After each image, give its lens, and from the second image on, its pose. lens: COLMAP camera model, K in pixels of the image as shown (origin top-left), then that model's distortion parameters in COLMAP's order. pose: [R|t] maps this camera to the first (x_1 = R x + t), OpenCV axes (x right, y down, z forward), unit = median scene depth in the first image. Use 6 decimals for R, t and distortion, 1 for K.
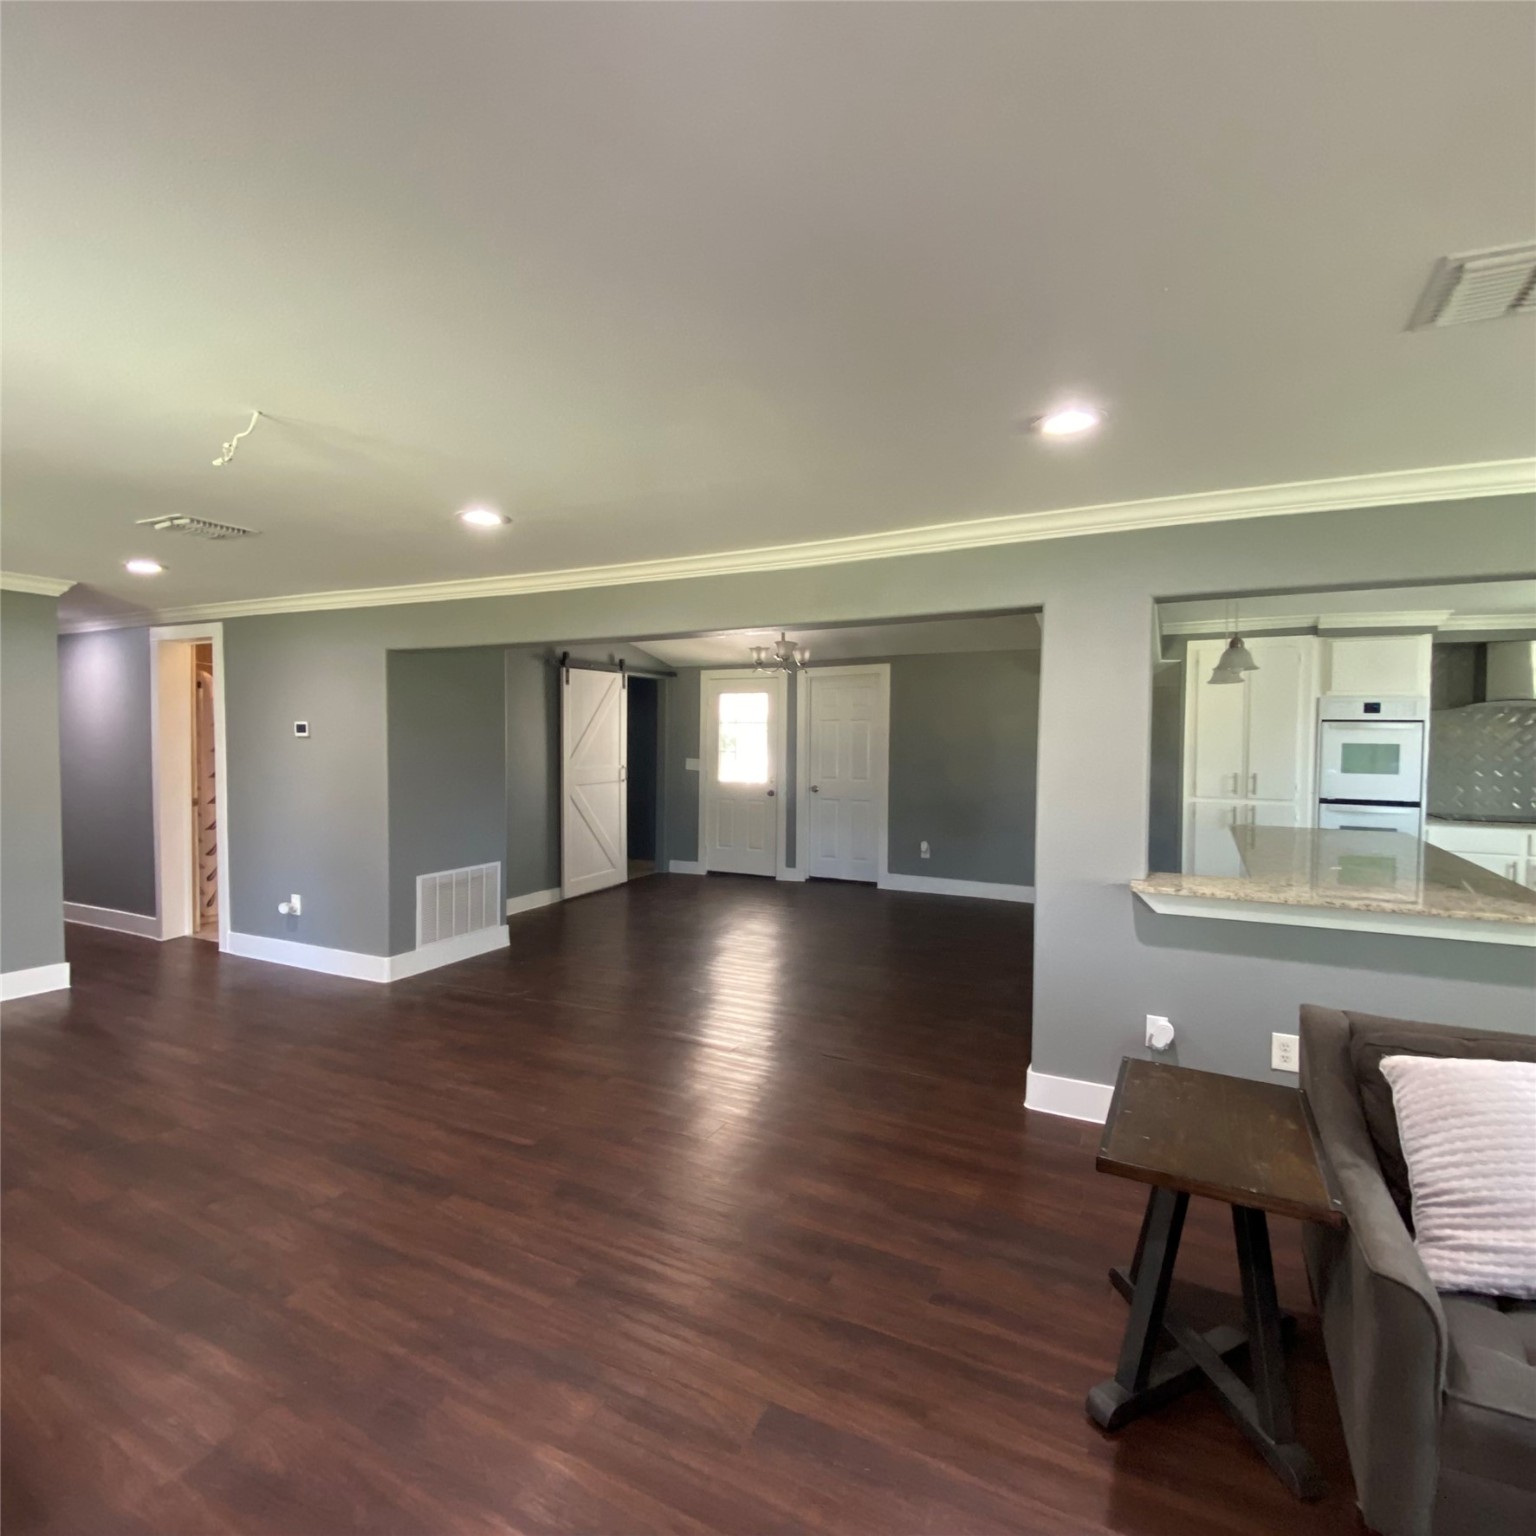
lens RADIAL K [[846.1, 0, 762.4], [0, 846.1, 762.9], [0, 0, 1]] dist [-0.012082, -0.000190]
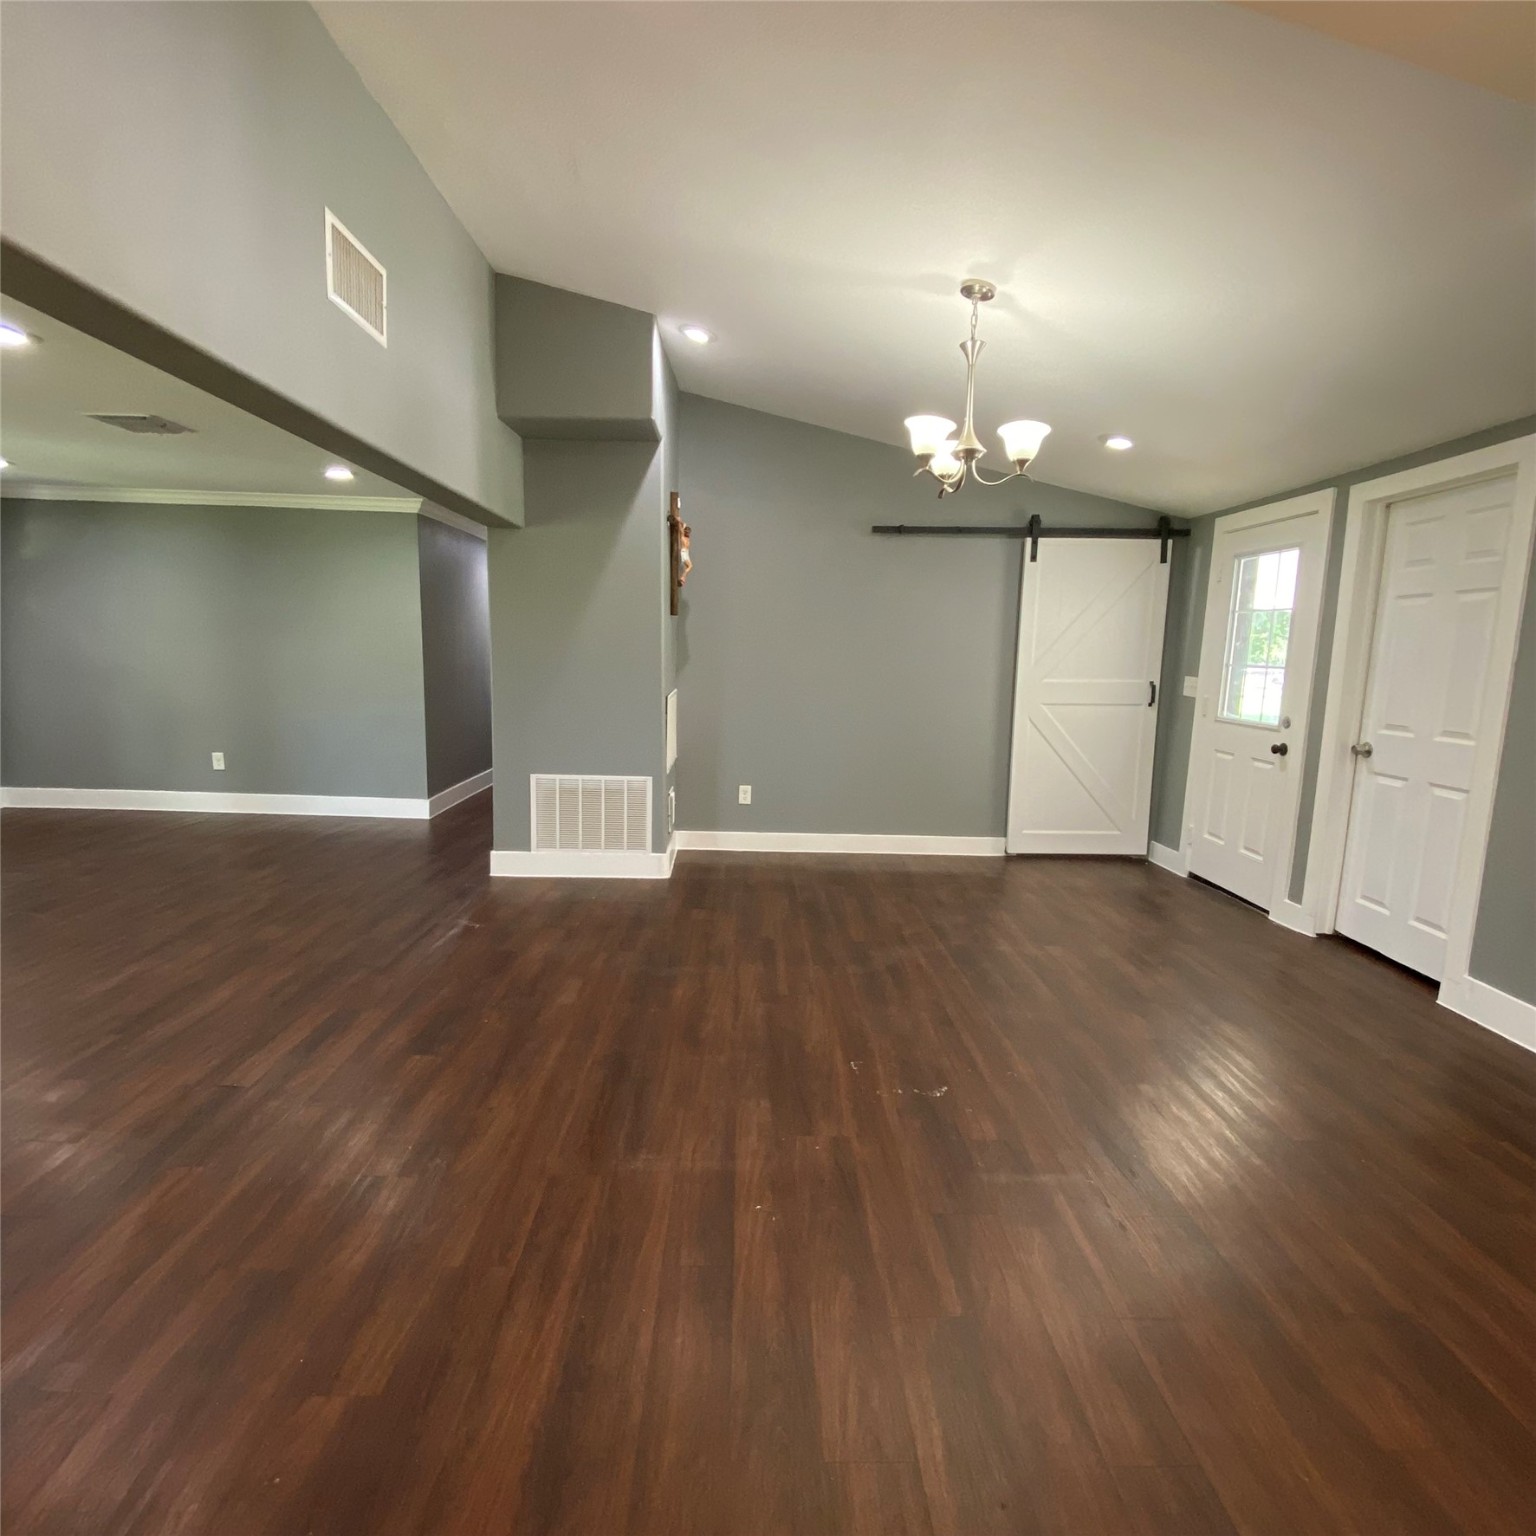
lens RADIAL K [[846.1, 0, 762.4], [0, 846.1, 762.9], [0, 0, 1]] dist [-0.012082, -0.000190]
pose [[0.461717, 0.140351, -0.875854, 0.341939], [-0.052953, 0.990003, 0.130728, -0.007638], [0.885446, -0.013980, 0.464533, 0.528118]]
